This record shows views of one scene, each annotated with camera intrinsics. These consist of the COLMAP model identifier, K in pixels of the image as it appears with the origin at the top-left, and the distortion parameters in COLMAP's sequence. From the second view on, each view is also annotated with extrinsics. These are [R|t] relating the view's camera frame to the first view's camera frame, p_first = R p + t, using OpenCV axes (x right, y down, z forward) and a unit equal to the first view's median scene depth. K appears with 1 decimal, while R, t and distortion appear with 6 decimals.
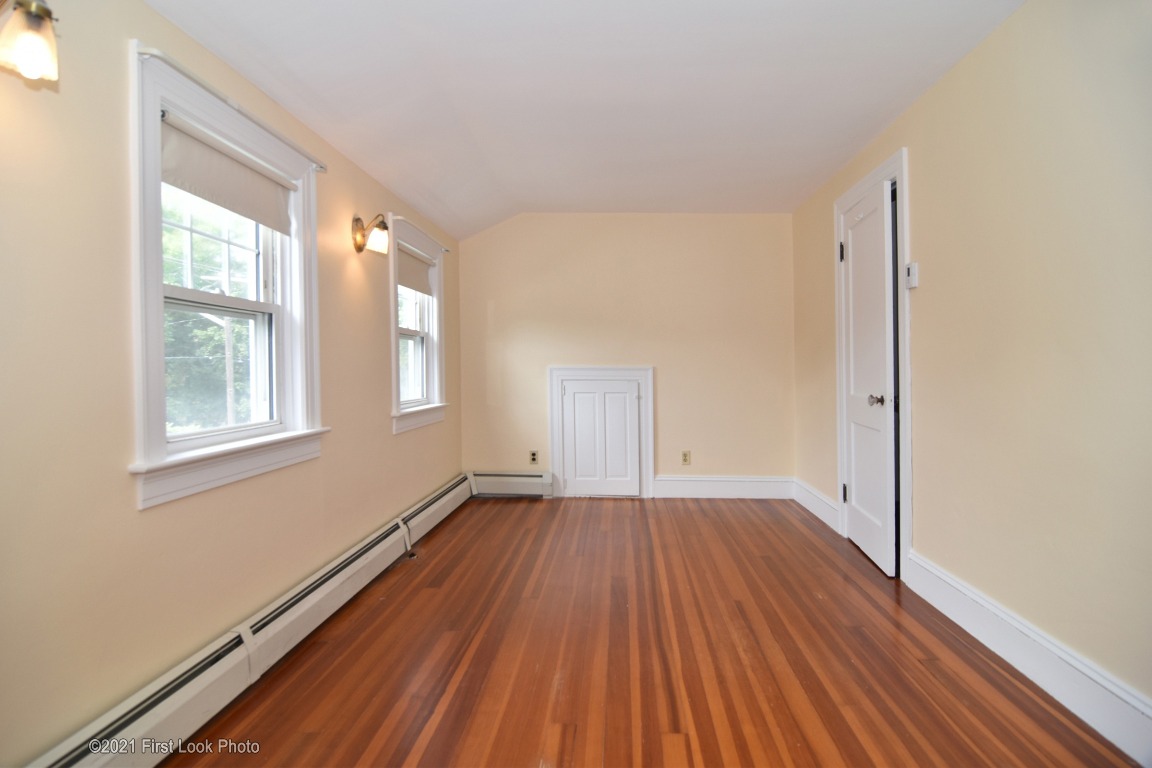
lens RADIAL K [[663.9, 0, 576.0], [0, 663.9, 384.0], [0, 0, 1]] dist [-0.006294, -0.011411]
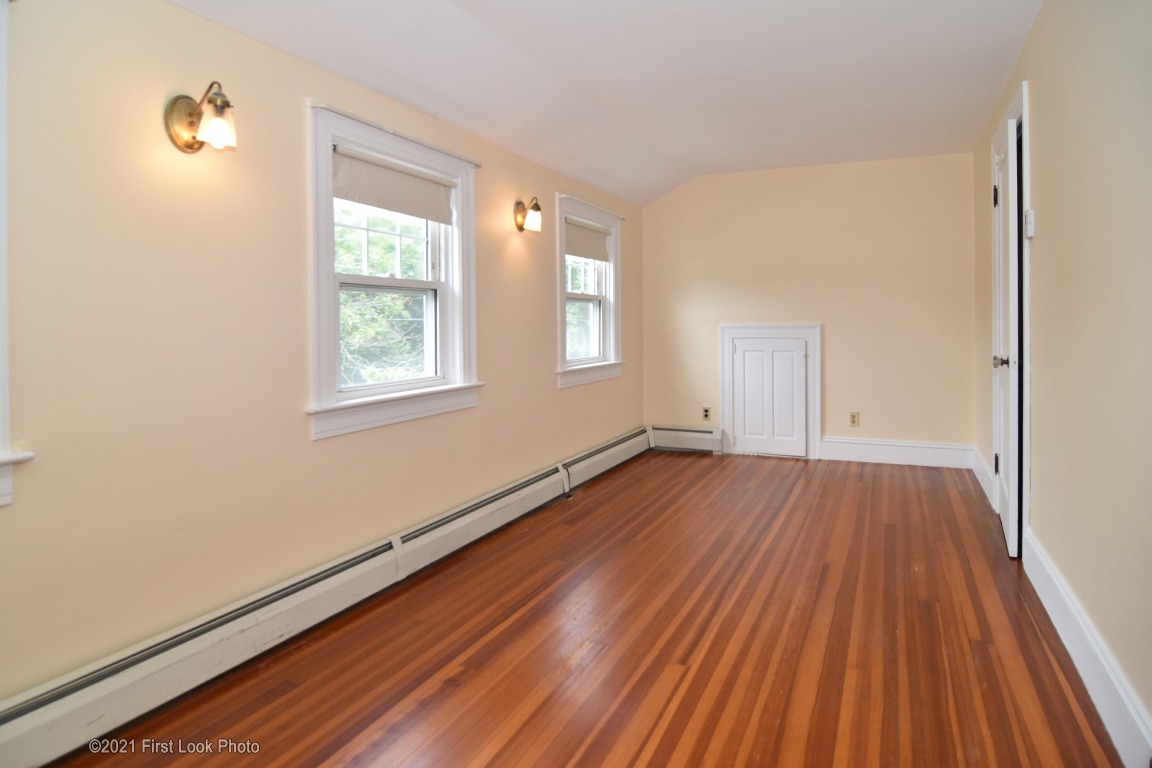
lens RADIAL K [[684.6, 0, 604.2], [0, 684.6, 334.9], [0, 0, 1]] dist [0.000572, -0.013572]
pose [[0.929920, -0.008948, -0.367653, 0.298184], [0.007684, 0.999958, -0.004900, -0.012280], [0.367681, 0.001732, 0.929950, -0.072662]]
